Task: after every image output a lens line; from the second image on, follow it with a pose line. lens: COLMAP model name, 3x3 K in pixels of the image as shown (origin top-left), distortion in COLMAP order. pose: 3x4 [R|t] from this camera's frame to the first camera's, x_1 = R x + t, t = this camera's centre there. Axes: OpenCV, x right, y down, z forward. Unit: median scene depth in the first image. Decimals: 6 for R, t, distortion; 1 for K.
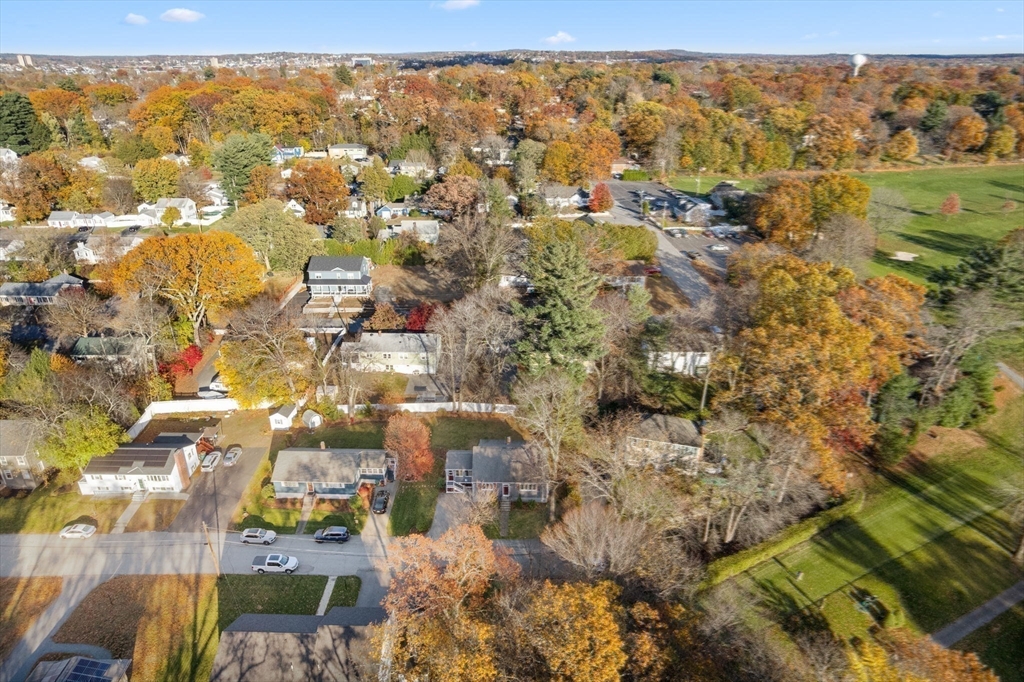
lens RADIAL K [[671.0, 0, 512.0], [0, 671.0, 341.0], [0, 0, 1]] dist [-0.071785, 0.060843]
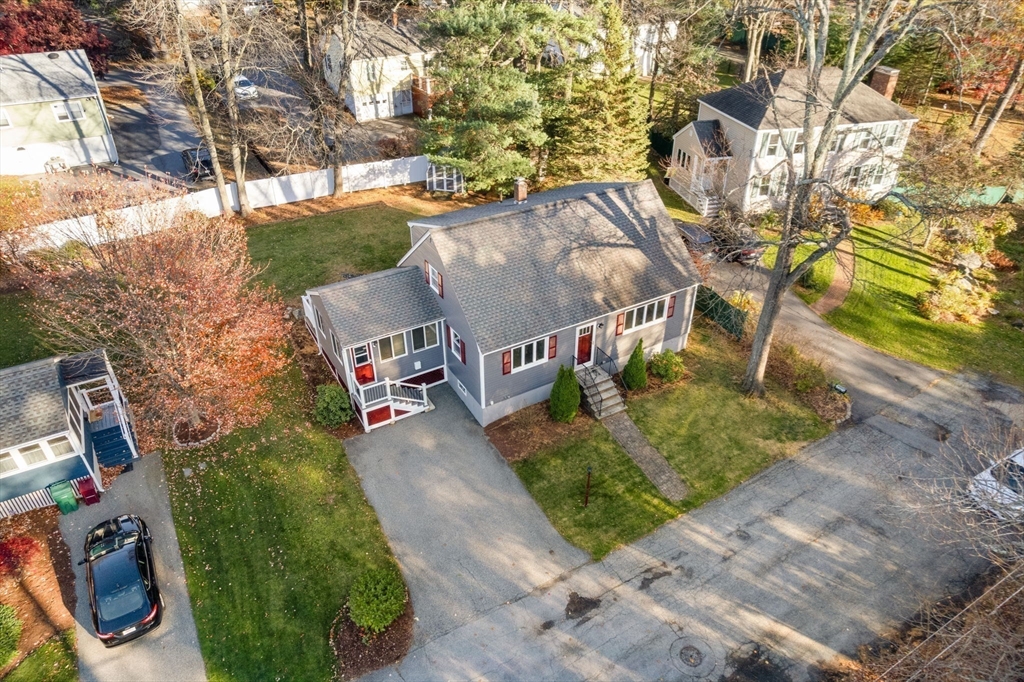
lens RADIAL K [[671.0, 0, 512.0], [0, 671.0, 341.0], [0, 0, 1]] dist [-0.071785, 0.060843]
pose [[0.847827, -0.291852, 0.442733, -0.154916], [0.212156, 0.951871, 0.221203, 0.143829], [-0.485983, -0.093613, 0.868940, 0.732882]]
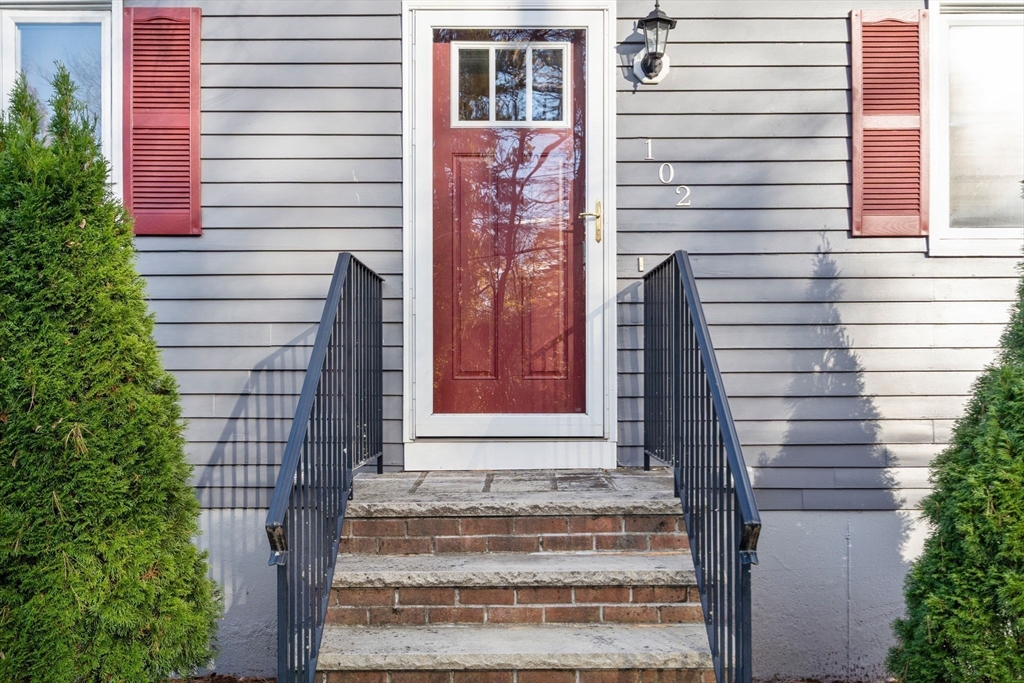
lens RADIAL K [[1141.8, 0, 512.0], [0, 1141.8, 341.5], [0, 0, 1]] dist [0.054672, 0.006593]
pose [[0.998579, -0.000999, 0.053291, -0.010538], [0.023618, 0.904604, -0.425598, 0.240770], [-0.047782, 0.426251, 0.903342, 0.912098]]
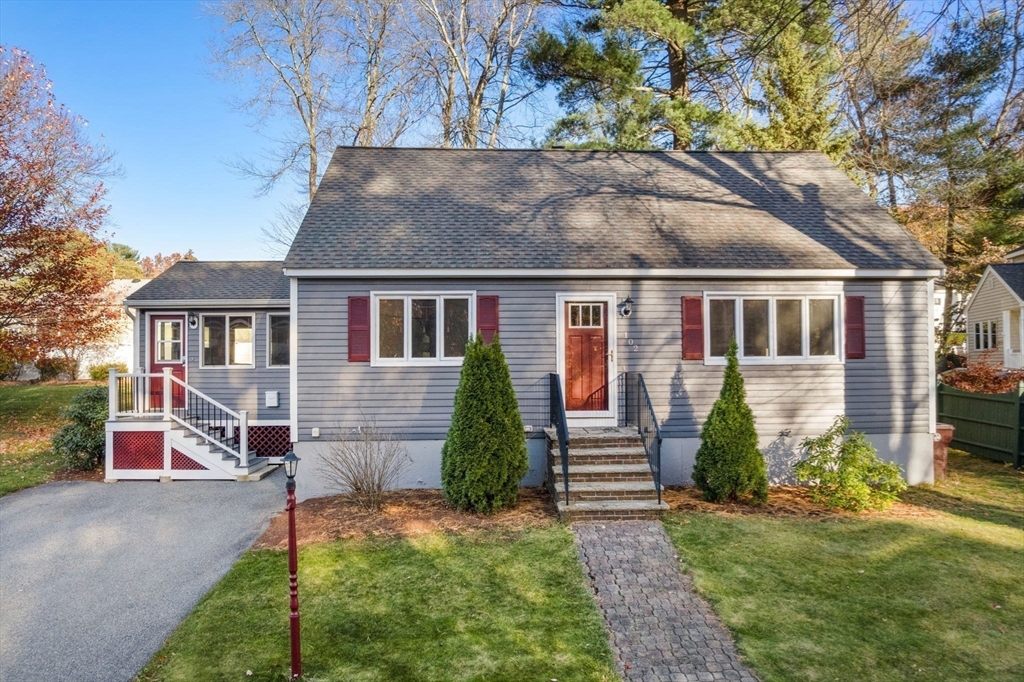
lens RADIAL K [[671.0, 0, 512.0], [0, 671.0, 341.0], [0, 0, 1]] dist [-0.071785, 0.060843]
pose [[0.996719, -0.004359, 0.080819, -0.029177], [0.038747, 0.902384, -0.429187, 0.257644], [-0.071059, 0.430910, 0.899593, 0.858119]]
